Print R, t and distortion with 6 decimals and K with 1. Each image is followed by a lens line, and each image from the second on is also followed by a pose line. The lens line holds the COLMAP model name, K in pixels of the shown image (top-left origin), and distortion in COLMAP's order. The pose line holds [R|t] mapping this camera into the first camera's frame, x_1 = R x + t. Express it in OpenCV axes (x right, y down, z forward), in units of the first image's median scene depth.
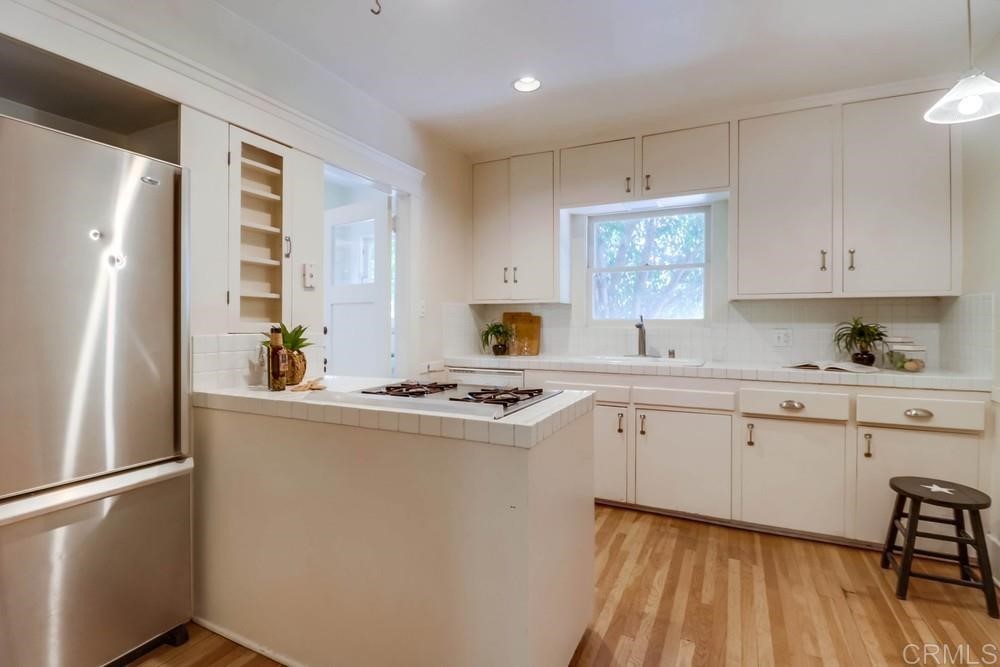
lens RADIAL K [[481.9, 0, 496.8], [0, 481.9, 323.1], [0, 0, 1]] dist [0.023440, -0.011307]
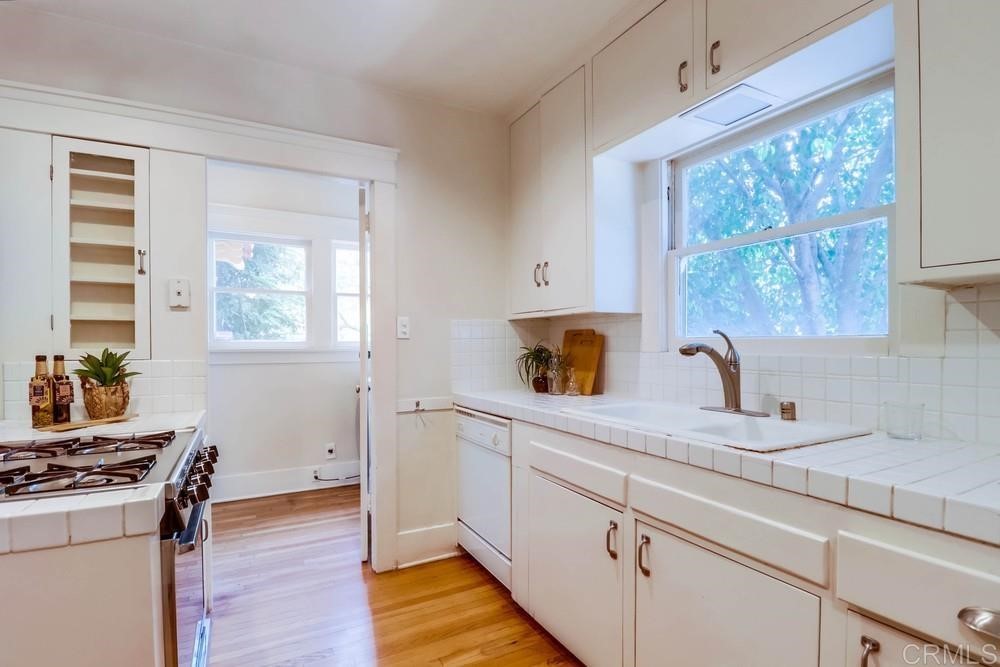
lens RADIAL K [[484.2, 0, 486.5], [0, 484.2, 349.7], [0, 0, 1]] dist [0.000512, -0.010688]
pose [[0.805813, 0.000977, -0.592169, 0.429461], [0.005624, 0.999941, 0.009303, -0.001650], [0.592143, -0.010827, 0.805760, 0.482936]]
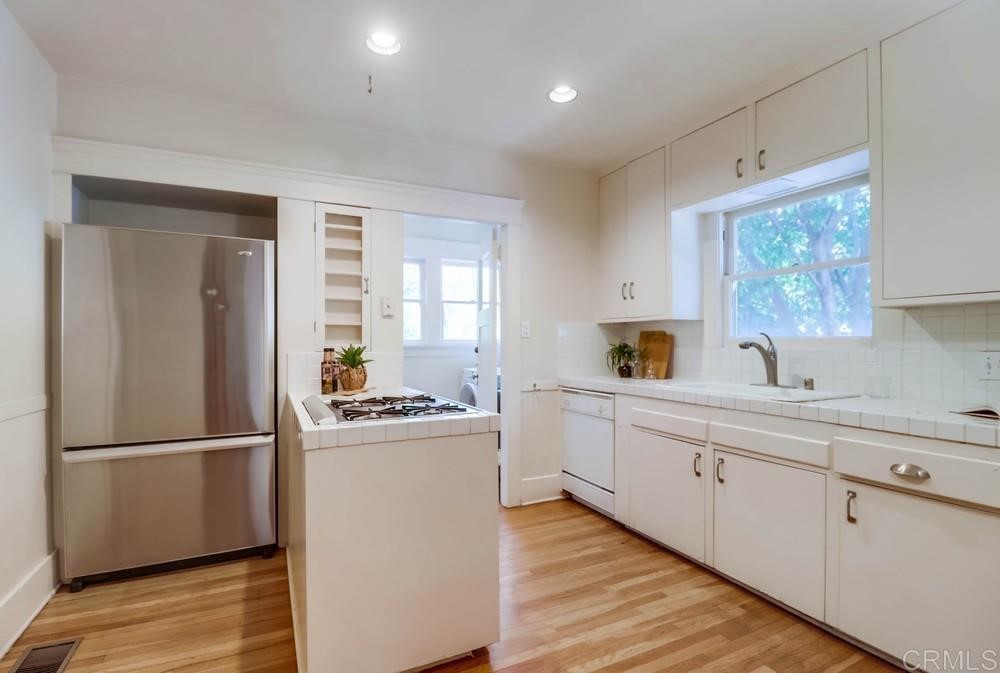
lens RADIAL K [[478.9, 0, 500.4], [0, 478.9, 343.5], [0, 0, 1]] dist [-0.000498, -0.000433]
pose [[0.793621, -0.002877, -0.608406, 0.460556], [0.003711, 0.999993, 0.000112, -0.000178], [0.608402, -0.002347, 0.793626, 0.145800]]
